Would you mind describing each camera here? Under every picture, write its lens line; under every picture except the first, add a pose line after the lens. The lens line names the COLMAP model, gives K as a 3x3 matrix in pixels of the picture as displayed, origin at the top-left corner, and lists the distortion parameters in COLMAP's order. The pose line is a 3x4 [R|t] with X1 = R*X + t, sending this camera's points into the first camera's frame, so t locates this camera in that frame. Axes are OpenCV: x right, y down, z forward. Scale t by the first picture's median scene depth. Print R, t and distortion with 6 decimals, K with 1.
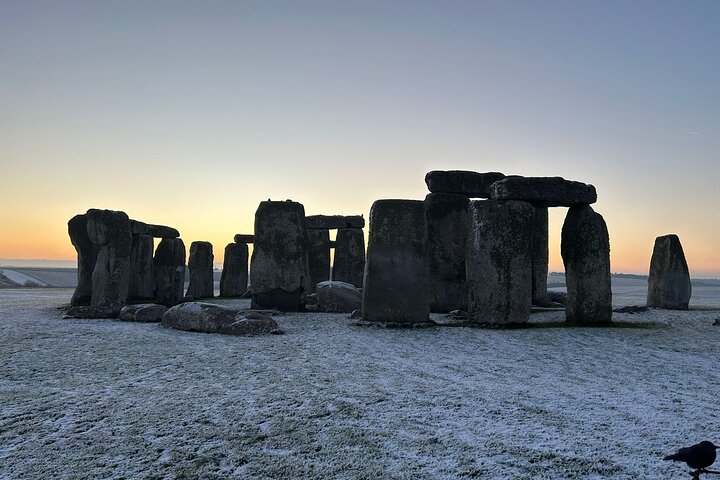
lens RADIAL K [[567.0, 0, 360.0], [0, 567.0, 240.0], [0, 0, 1]] dist [0.045247, -0.000926]
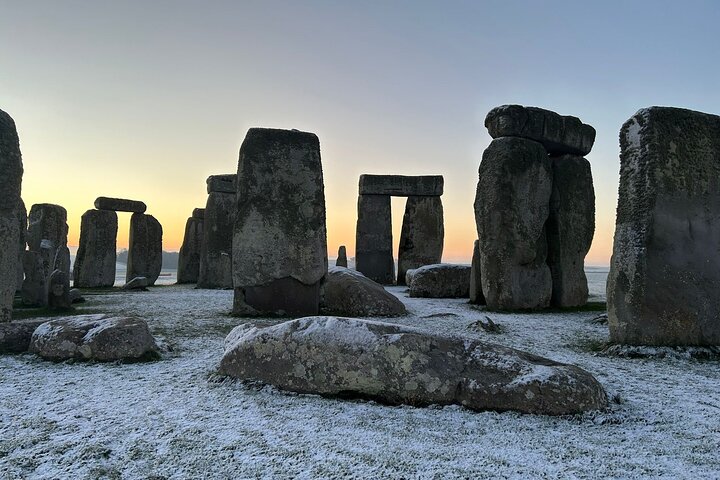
lens RADIAL K [[567.0, 0, 360.0], [0, 567.0, 240.0], [0, 0, 1]] dist [0.045247, -0.000926]
pose [[0.939863, 0.019452, 0.340997, -0.271966], [-0.028433, 0.999368, 0.021357, 0.031490], [-0.340366, -0.029768, 0.939822, 0.422203]]
